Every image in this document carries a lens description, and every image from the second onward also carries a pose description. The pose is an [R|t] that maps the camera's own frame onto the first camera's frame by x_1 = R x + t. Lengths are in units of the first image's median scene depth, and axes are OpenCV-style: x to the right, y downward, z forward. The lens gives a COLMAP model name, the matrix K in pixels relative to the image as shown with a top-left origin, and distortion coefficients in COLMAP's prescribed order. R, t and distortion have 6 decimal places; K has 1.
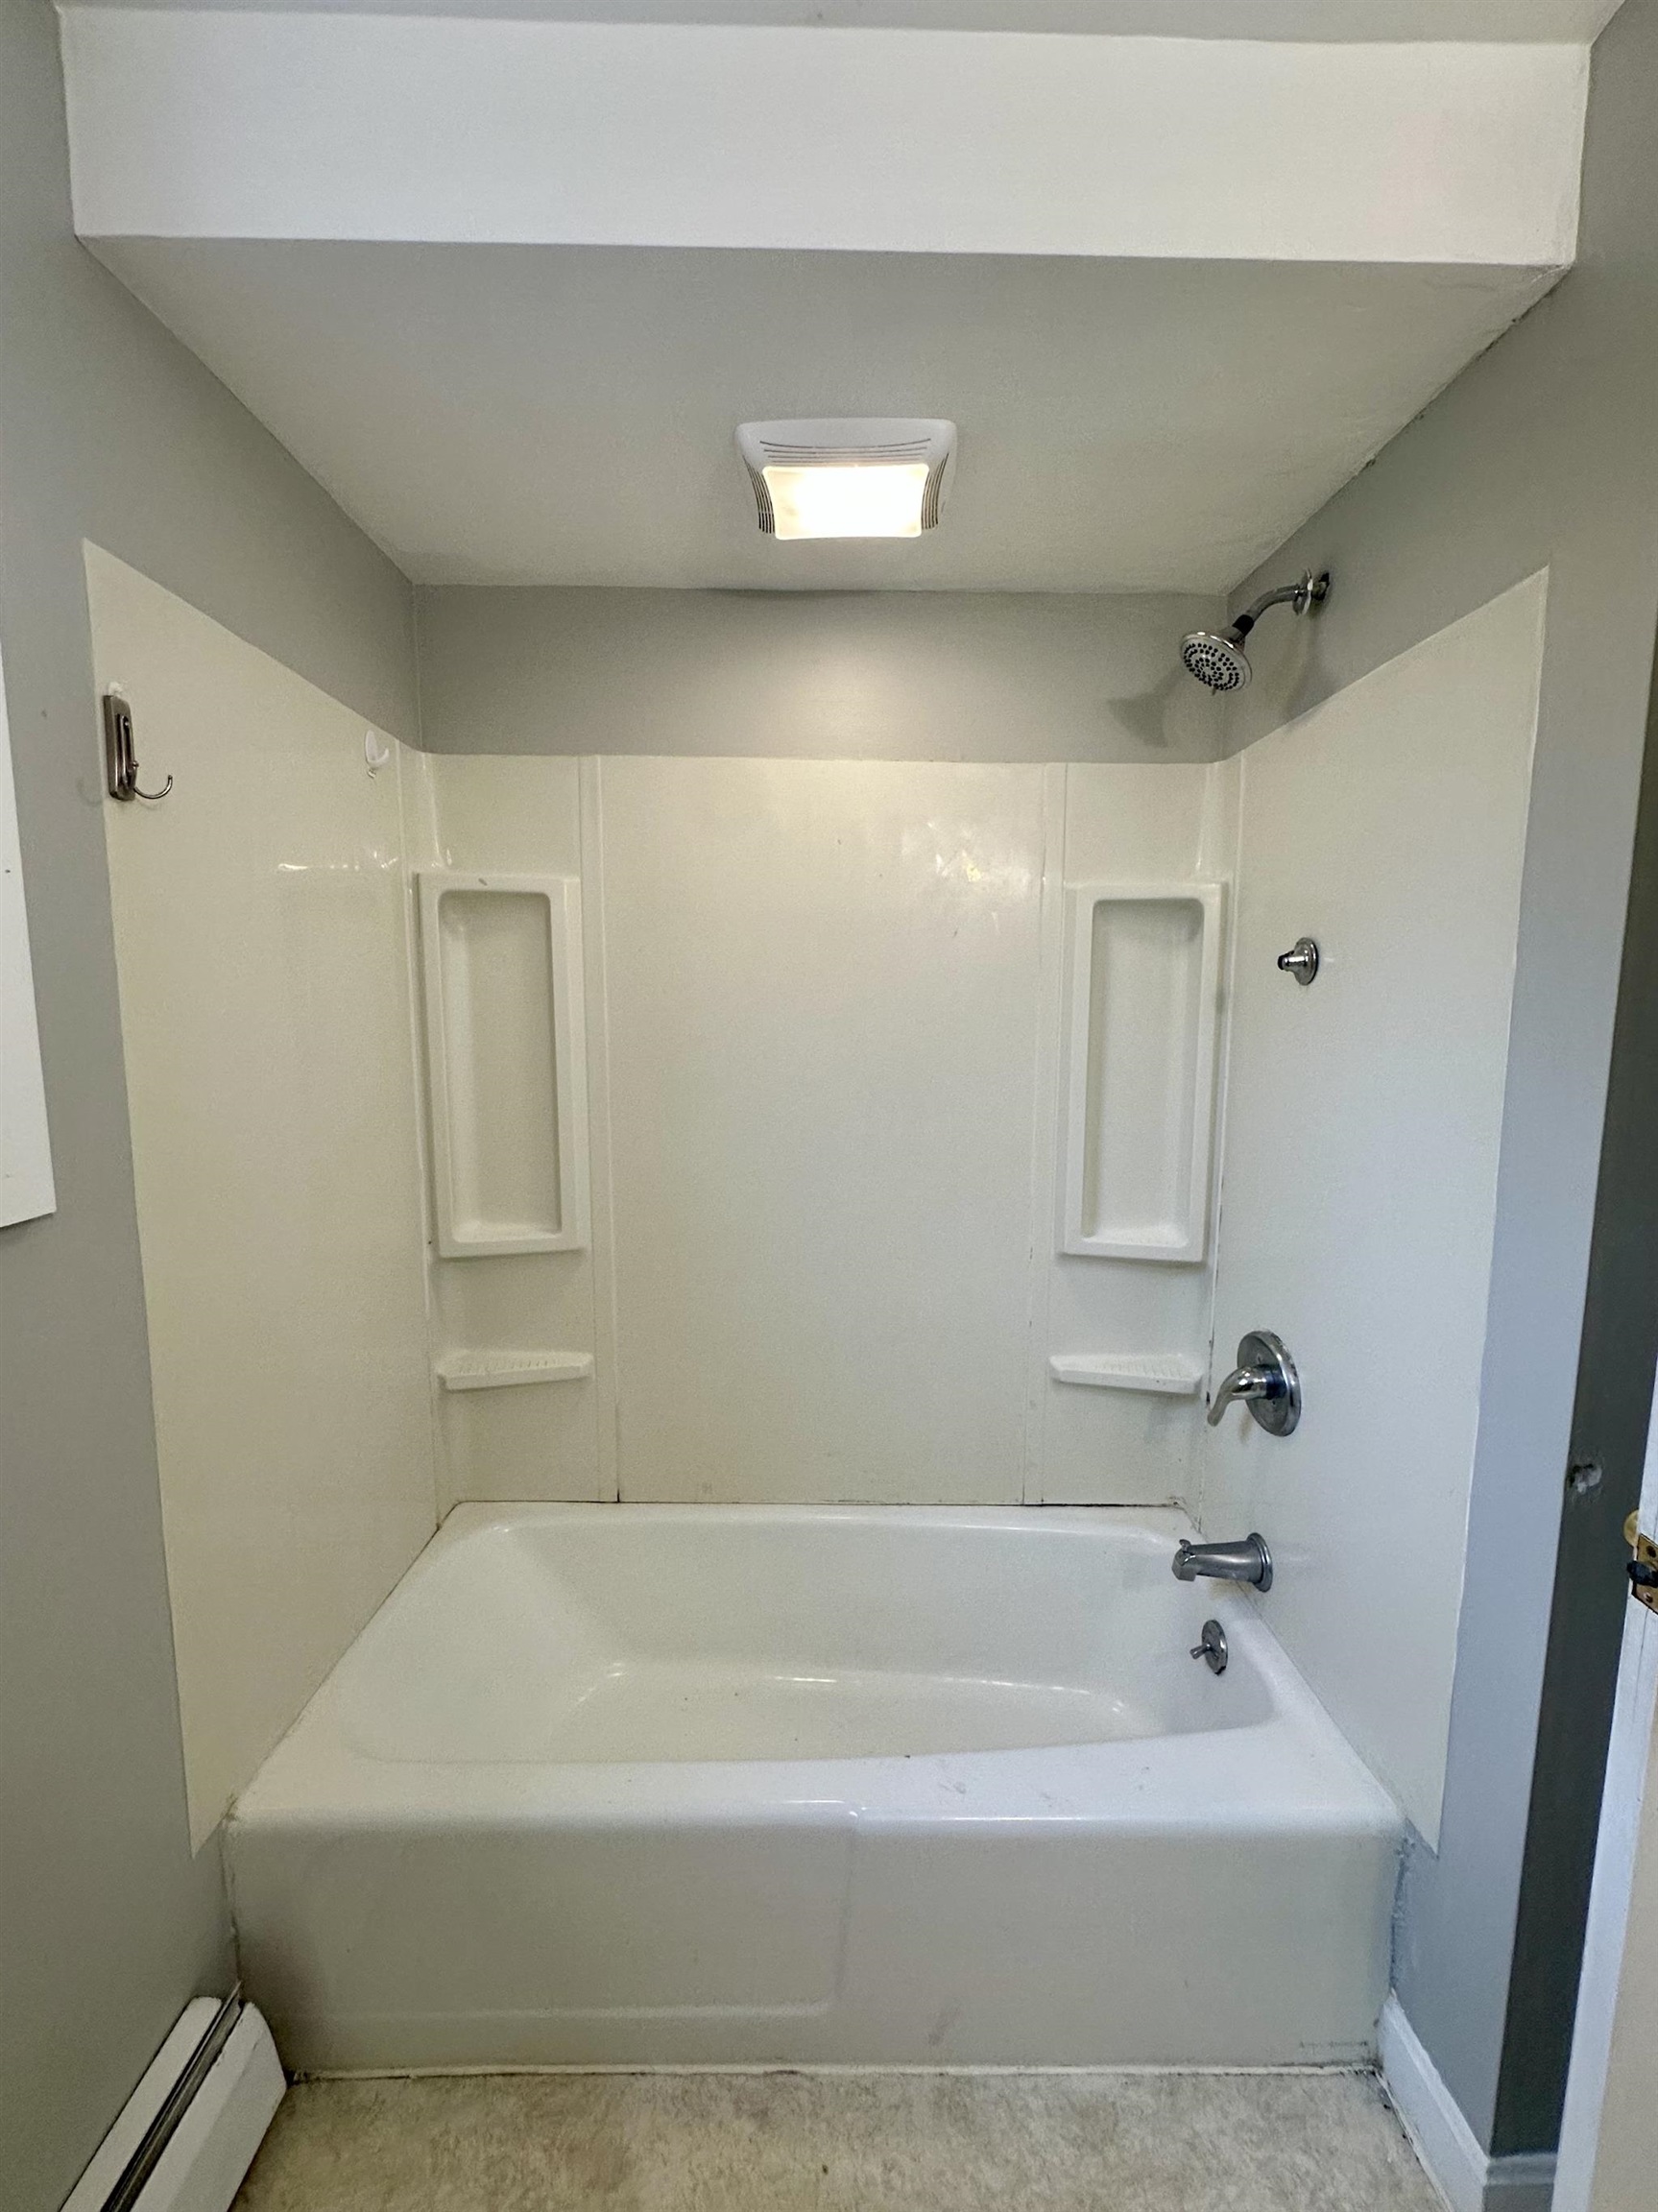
lens RADIAL K [[881.3, 0, 828.7], [0, 881.3, 1111.3], [0, 0, 1]] dist [-0.002790, 0.000759]
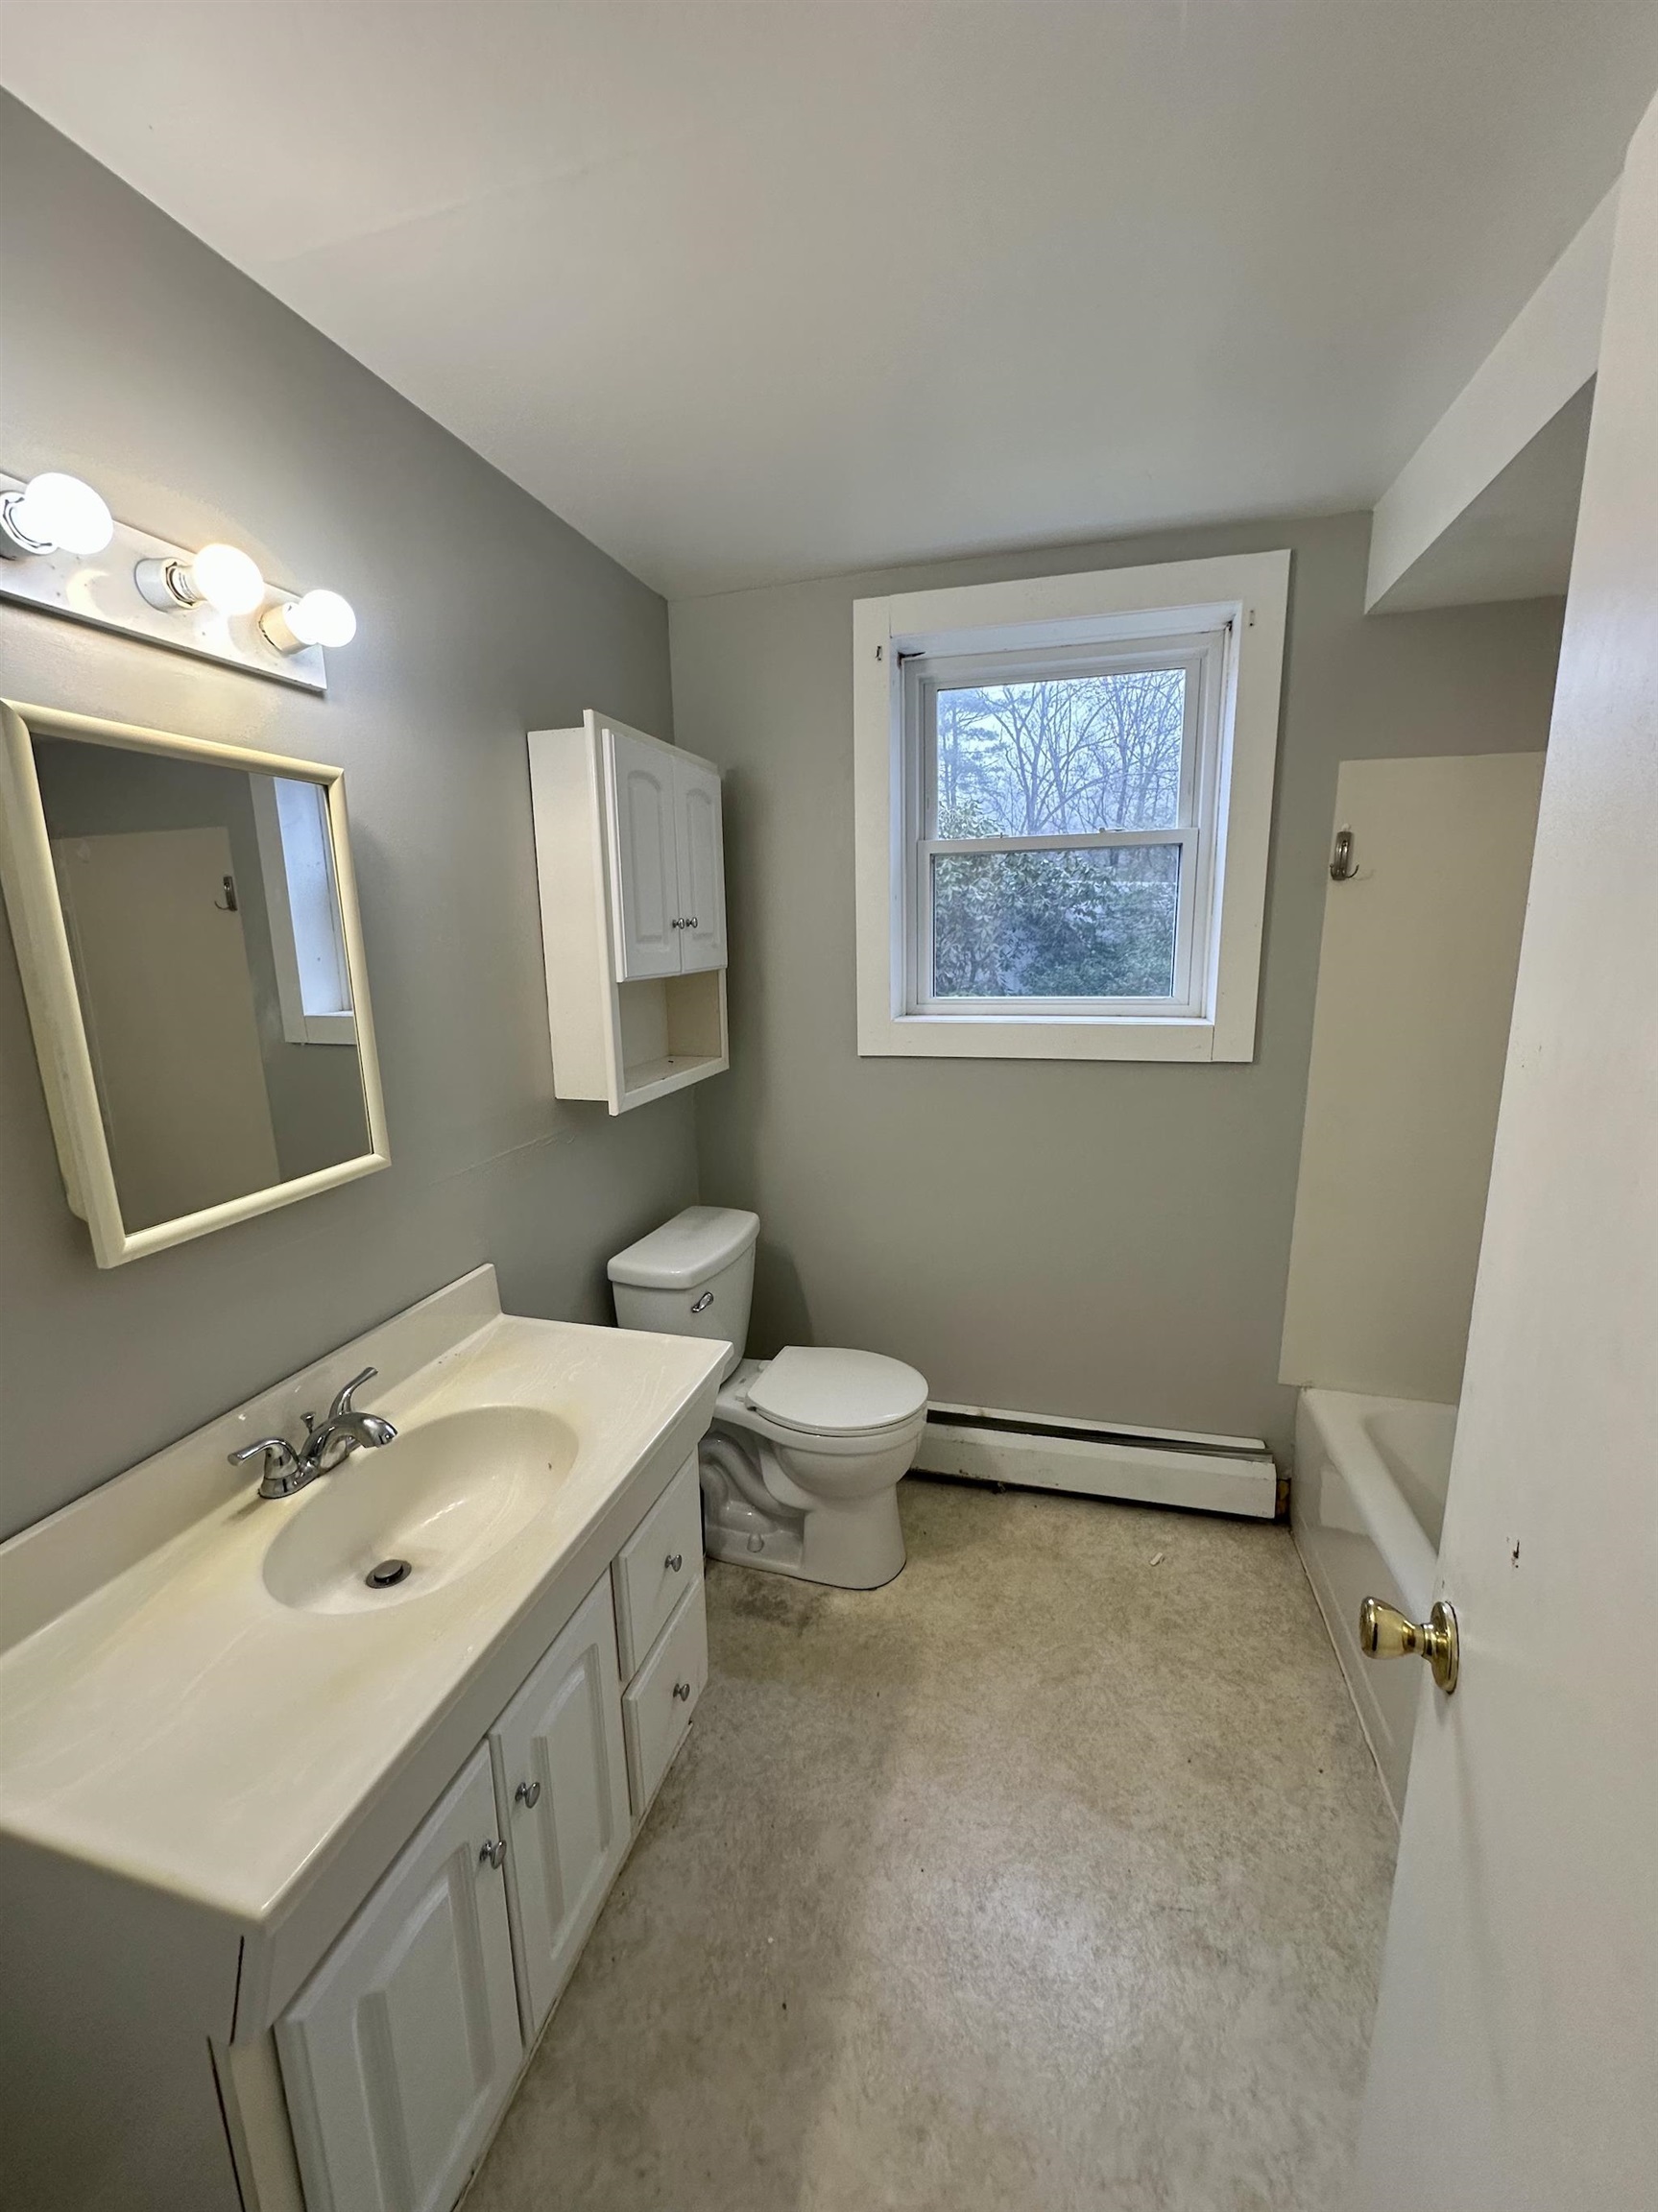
lens RADIAL K [[881.3, 0, 828.7], [0, 881.3, 1111.3], [0, 0, 1]] dist [-0.002790, 0.000759]
pose [[-0.279835, 0.188289, -0.941403, 1.400377], [-0.078941, 0.972746, 0.218024, -0.165276], [0.956797, 0.135326, -0.257344, 0.406338]]
